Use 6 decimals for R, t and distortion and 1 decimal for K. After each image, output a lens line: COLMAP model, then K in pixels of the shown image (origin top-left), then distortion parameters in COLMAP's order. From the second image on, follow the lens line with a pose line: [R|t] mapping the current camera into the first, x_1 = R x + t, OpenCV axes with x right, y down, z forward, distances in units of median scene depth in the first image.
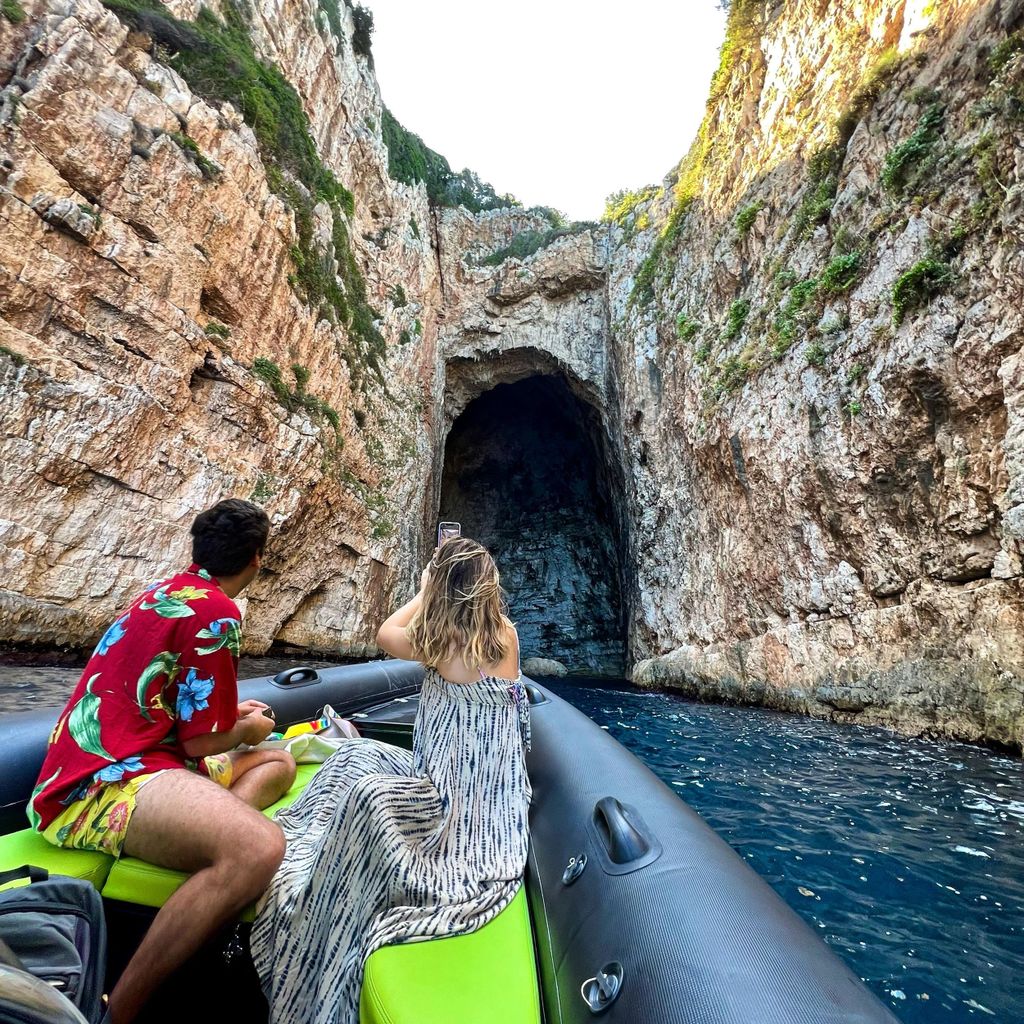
lens RADIAL K [[530.6, 0, 514.6], [0, 530.6, 514.9], [0, 0, 1]] dist [-0.000879, -0.000241]
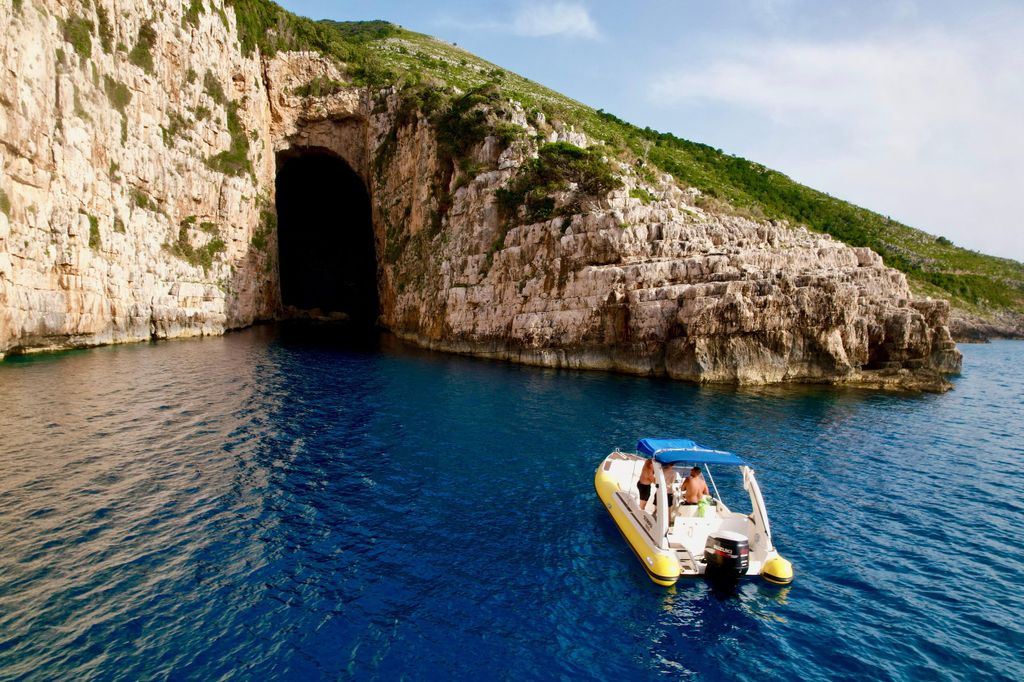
lens RADIAL K [[698.5, 0, 503.1], [0, 698.5, 335.2], [0, 0, 1]] dist [-0.012206, 0.005045]
pose [[0.953231, -0.056197, 0.296974, -0.294628], [-0.045743, 0.944421, 0.325541, -1.125339], [-0.298762, -0.323900, 0.897680, -3.313290]]
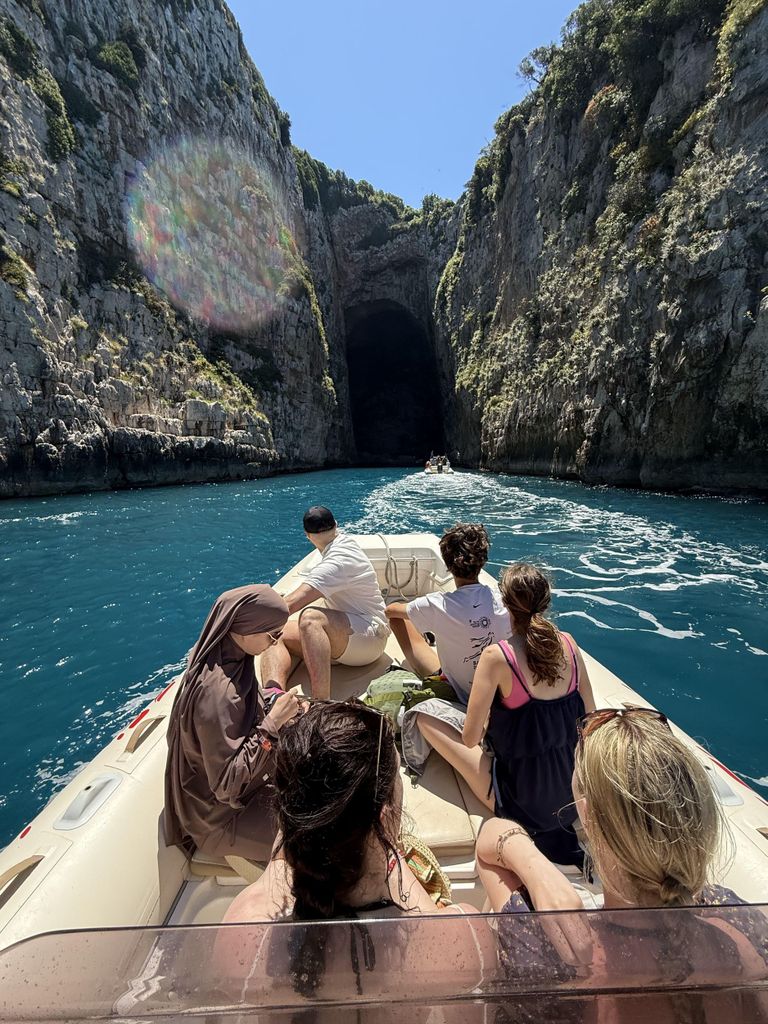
lens RADIAL K [[414.3, 0, 383.0], [0, 414.3, 509.8], [0, 0, 1]] dist [-0.000079, 0.002196]
pose [[0.994426, -0.103278, 0.021220, -0.213047], [0.086727, 0.915692, 0.392410, -0.456862], [-0.059959, -0.388383, 0.919545, -1.468314]]
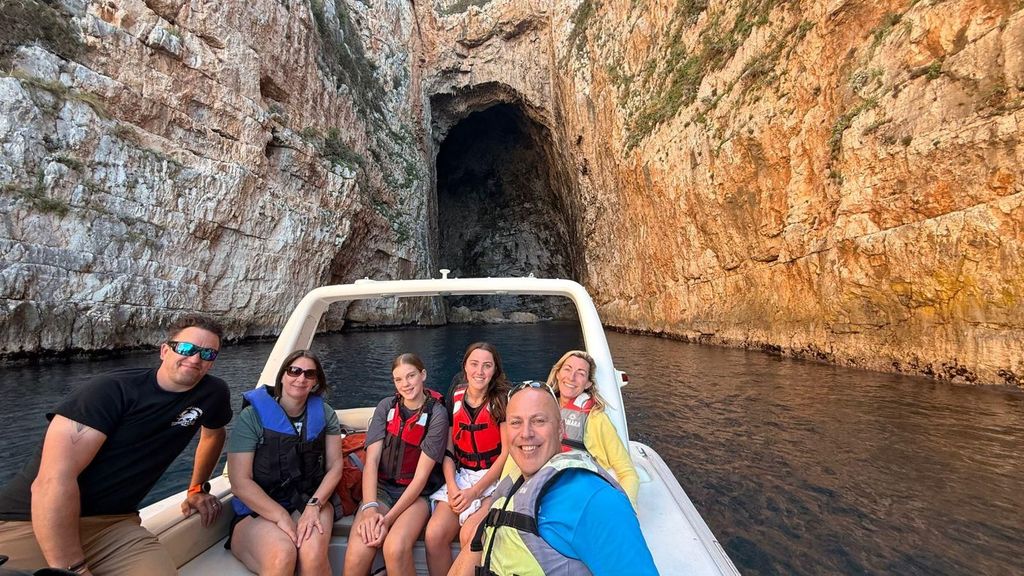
lens RADIAL K [[396.7, 0, 509.6], [0, 396.7, 286.9], [0, 0, 1]] dist [-0.001389, 0.000049]
pose [[0.995336, -0.089321, 0.036453, -0.029406], [0.080064, 0.975605, 0.204415, -0.050868], [-0.053822, -0.200543, 0.978205, -0.105123]]
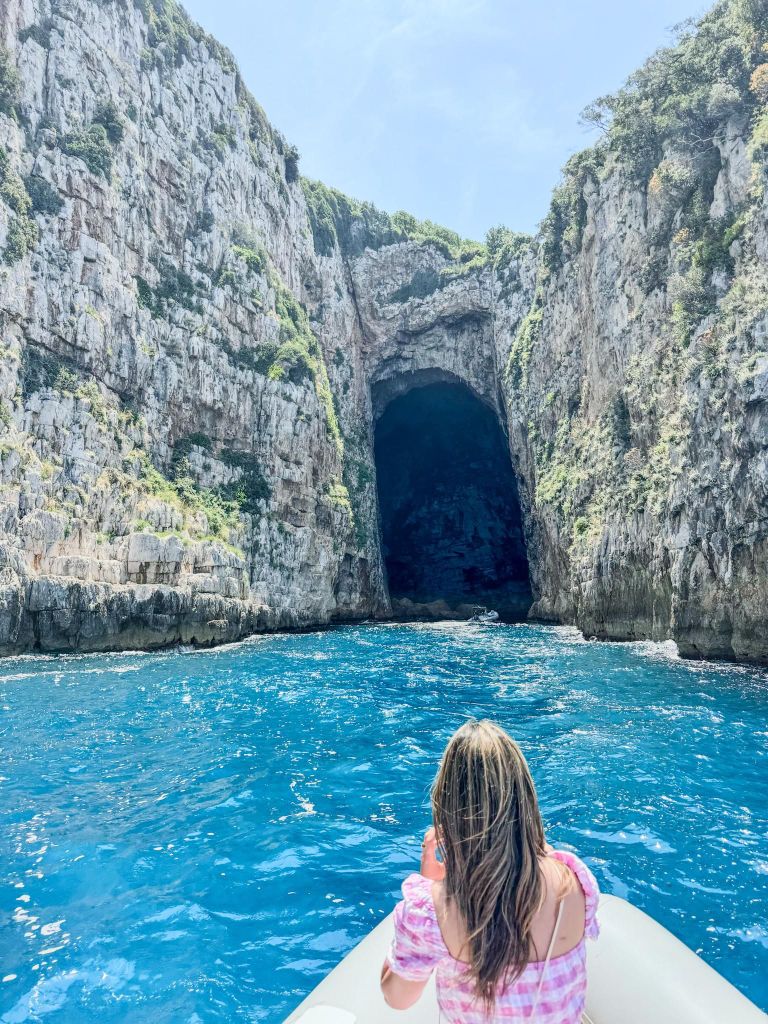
lens RADIAL K [[731.2, 0, 389.5], [0, 731.2, 512.1], [0, 0, 1]] dist [0.033966, -0.042758]
pose [[0.993665, -0.107162, -0.033856, -0.130831], [0.110952, 0.983363, 0.143832, -0.530063], [0.017880, -0.146677, 0.989023, -1.699131]]
